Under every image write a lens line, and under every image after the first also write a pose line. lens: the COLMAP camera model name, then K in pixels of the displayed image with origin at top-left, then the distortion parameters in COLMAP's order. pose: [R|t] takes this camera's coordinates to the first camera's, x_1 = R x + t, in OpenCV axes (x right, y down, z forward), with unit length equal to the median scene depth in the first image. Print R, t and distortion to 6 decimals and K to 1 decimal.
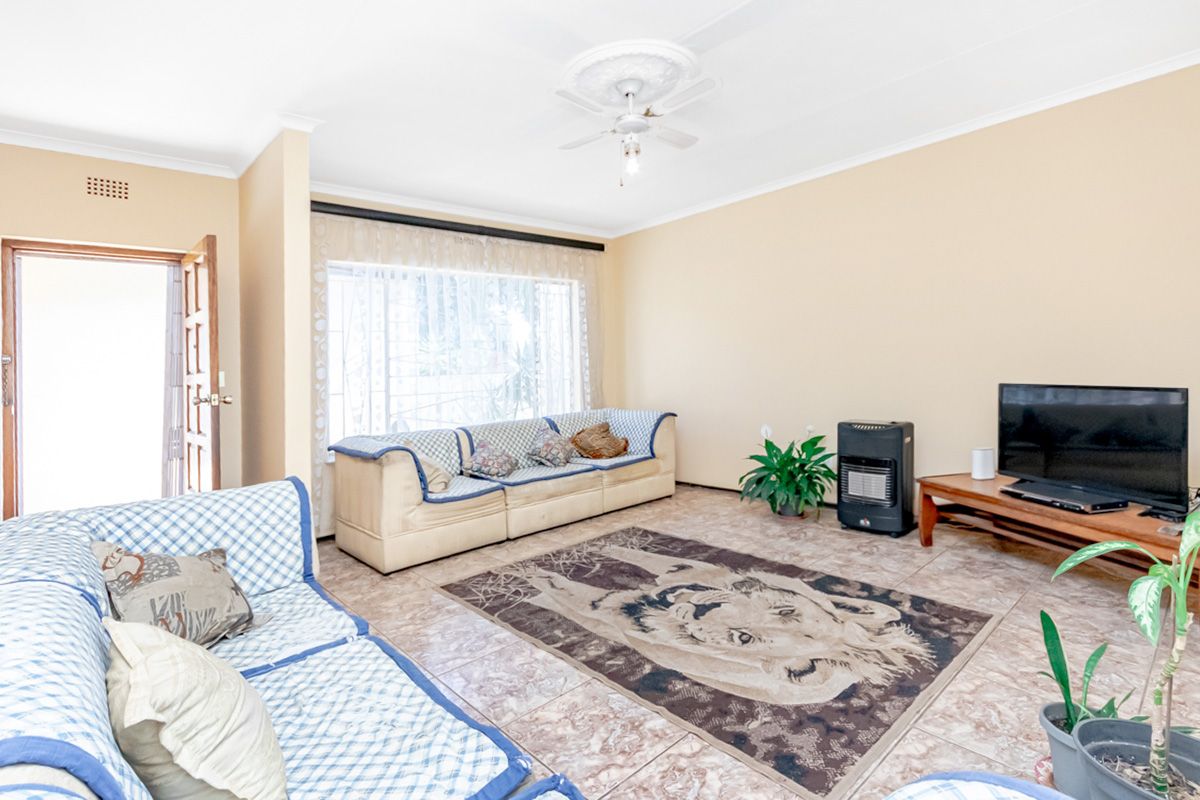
lens RADIAL K [[566.4, 0, 599.6], [0, 566.4, 369.9], [0, 0, 1]] dist [0.003032, 0.000497]
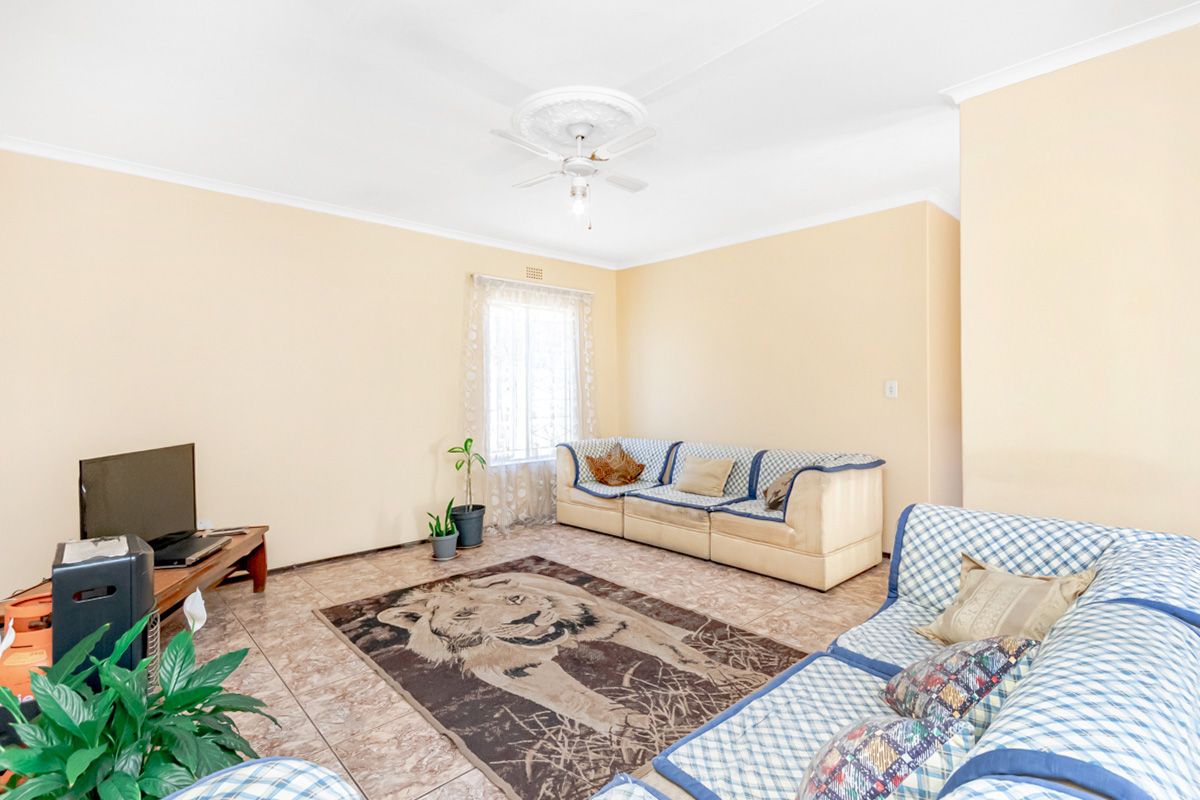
lens RADIAL K [[562.4, 0, 622.2], [0, 562.4, 398.2], [0, 0, 1]] dist [-0.003300, -0.000118]
pose [[-0.997182, 0.058414, -0.047076, 0.018749], [0.057737, 0.998209, 0.015629, -0.036713], [0.047905, 0.012867, -0.998769, 2.112063]]
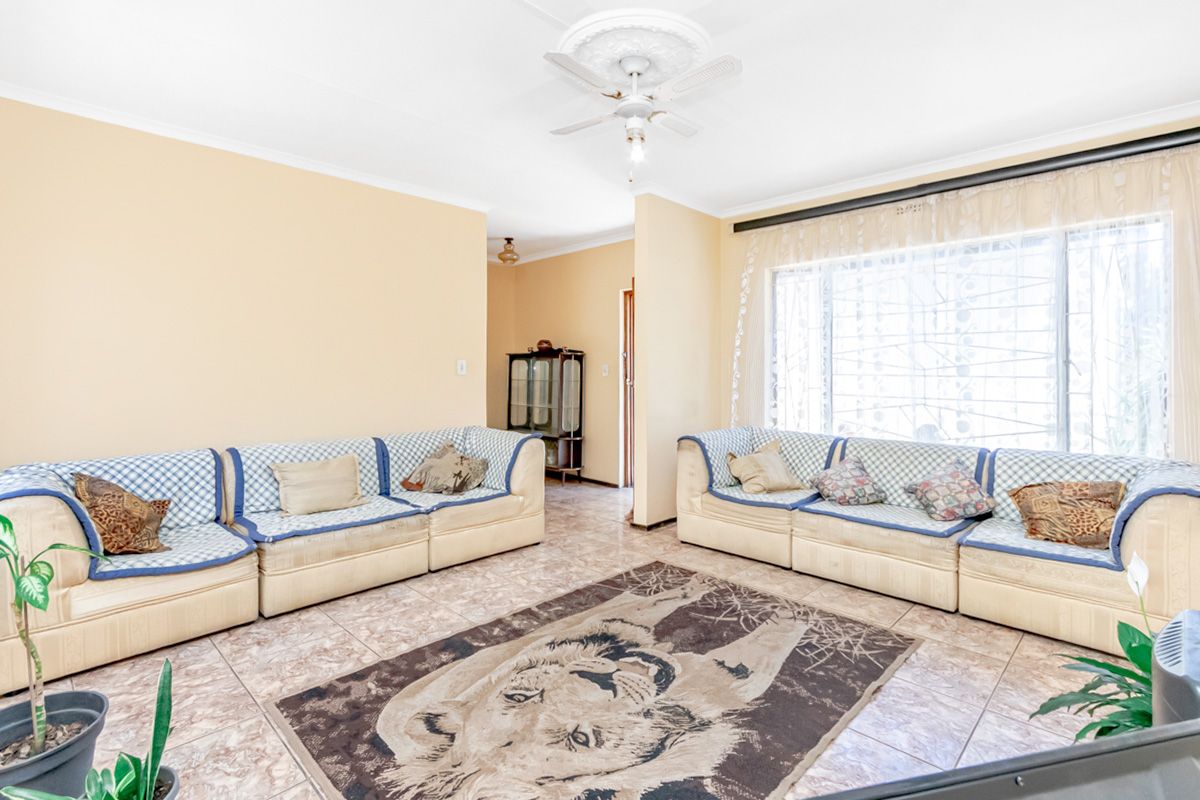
lens RADIAL K [[566.4, 0, 599.6], [0, 566.4, 369.9], [0, 0, 1]] dist [0.003032, 0.000497]
pose [[0.070719, 0.050813, -0.996201, 0.979851], [-0.004631, 0.998708, 0.050612, -0.076767], [0.997486, 0.001034, 0.070862, 0.923381]]
